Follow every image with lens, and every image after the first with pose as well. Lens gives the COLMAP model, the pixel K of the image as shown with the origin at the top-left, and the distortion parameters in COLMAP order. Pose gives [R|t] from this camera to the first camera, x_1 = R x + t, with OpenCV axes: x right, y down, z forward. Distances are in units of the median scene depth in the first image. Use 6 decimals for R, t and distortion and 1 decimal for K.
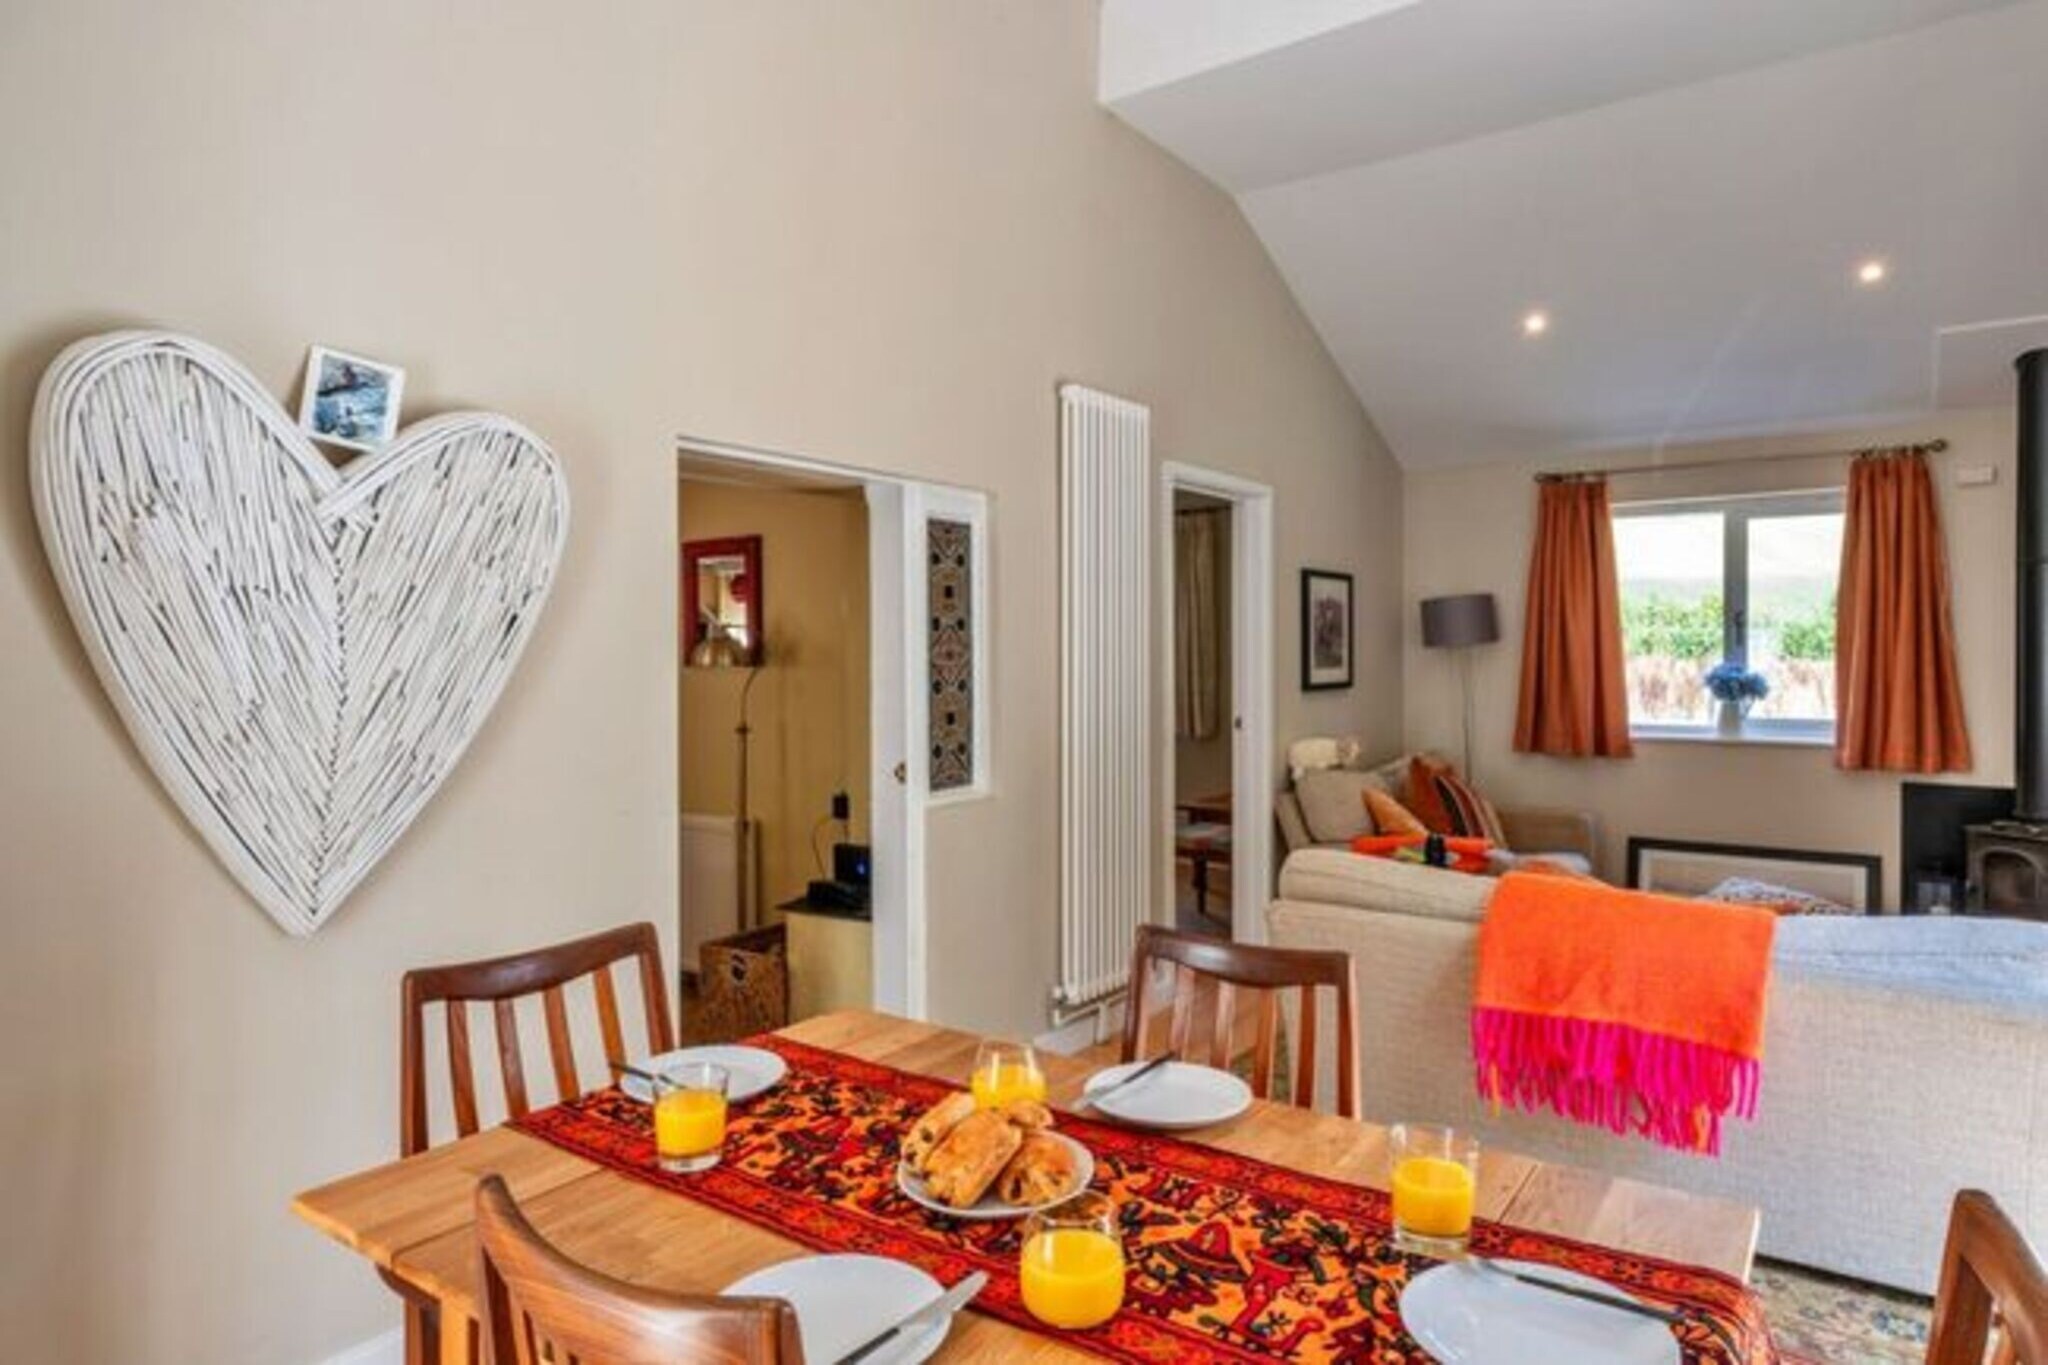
lens RADIAL K [[1208.1, 0, 1029.5], [0, 1208.1, 678.9], [0, 0, 1]] dist [0.002608, -0.000379]
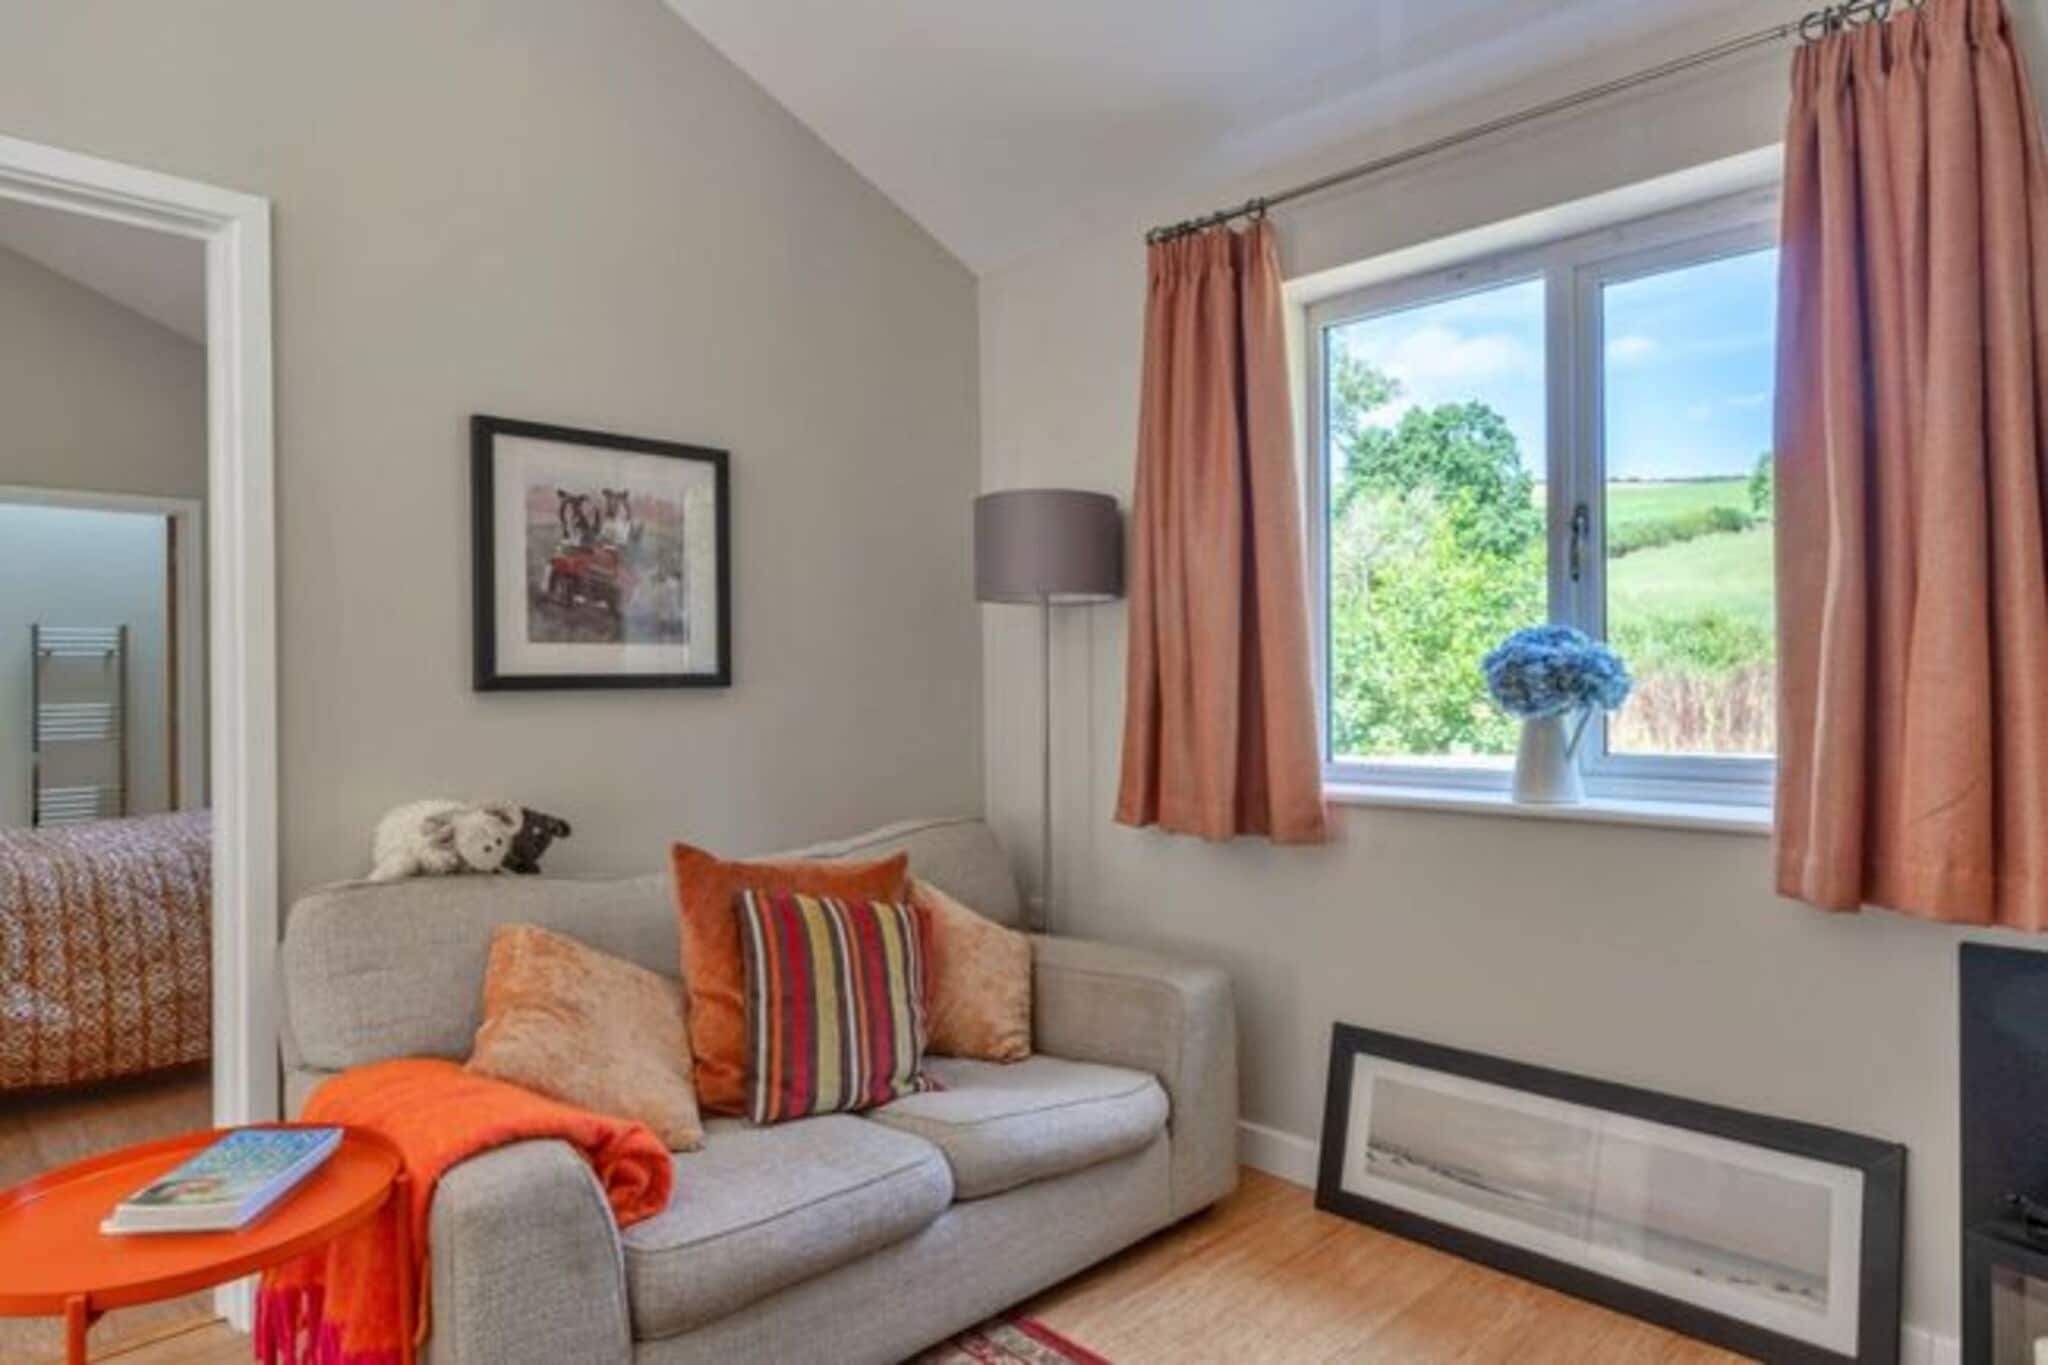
lens RADIAL K [[1208.1, 0, 1019.2], [0, 1208.1, 686.2], [0, 0, 1]] dist [0.002608, -0.000379]
pose [[0.988123, -0.002524, -0.153646, 0.461307], [0.000498, 0.999912, -0.013226, 0.013464], [0.153666, 0.012992, 0.988037, 0.556450]]
